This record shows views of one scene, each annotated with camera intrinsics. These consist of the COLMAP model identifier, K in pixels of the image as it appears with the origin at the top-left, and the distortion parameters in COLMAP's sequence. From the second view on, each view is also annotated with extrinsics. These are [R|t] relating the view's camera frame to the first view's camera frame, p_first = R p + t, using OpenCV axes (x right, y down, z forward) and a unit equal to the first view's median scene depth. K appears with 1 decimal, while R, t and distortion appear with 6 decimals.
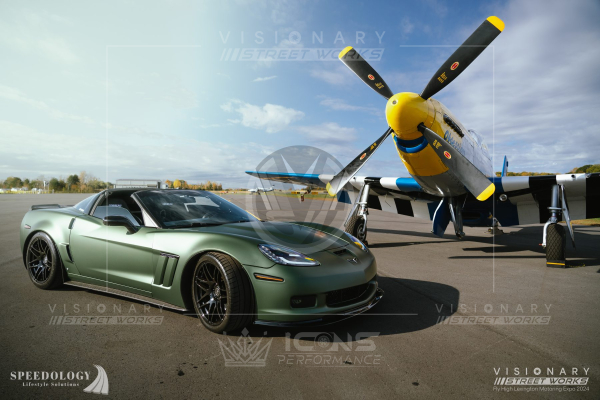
lens RADIAL K [[422.6, 0, 301.9], [0, 422.6, 188.3], [0, 0, 1]] dist [-0.012384, -0.000819]
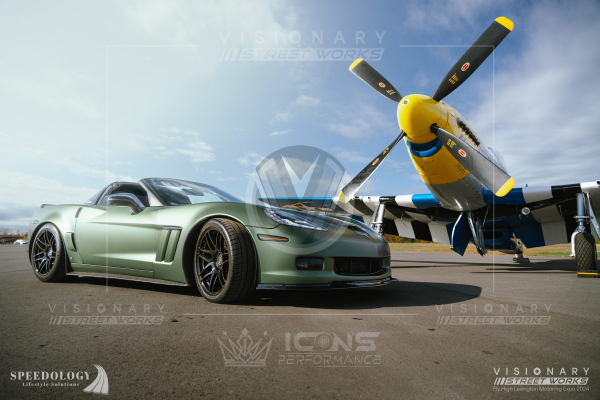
lens RADIAL K [[426.5, 0, 299.4], [0, 426.5, 186.7], [0, 0, 1]] dist [-0.012023, -0.002622]
pose [[0.998918, -0.007799, -0.045856, 0.012755], [0.001923, 0.991923, -0.126827, 0.107341], [0.046474, 0.126601, 0.990864, 0.019332]]
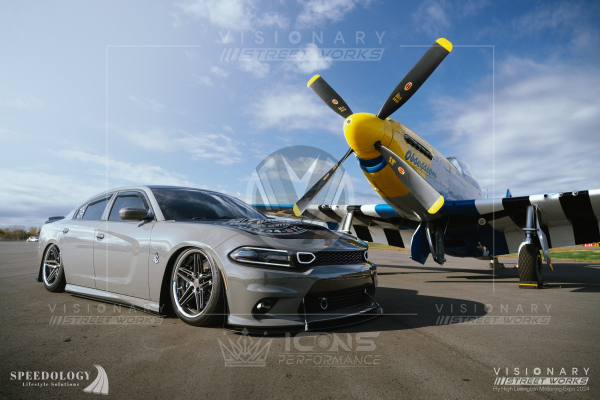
lens RADIAL K [[434.3, 0, 301.5], [0, 434.3, 189.5], [0, 0, 1]] dist [-0.015750, -0.001105]
pose [[0.997617, -0.010096, -0.068246, 0.156874], [0.002388, 0.993693, -0.112106, 0.072494], [0.068947, 0.111675, 0.991350, -0.039780]]
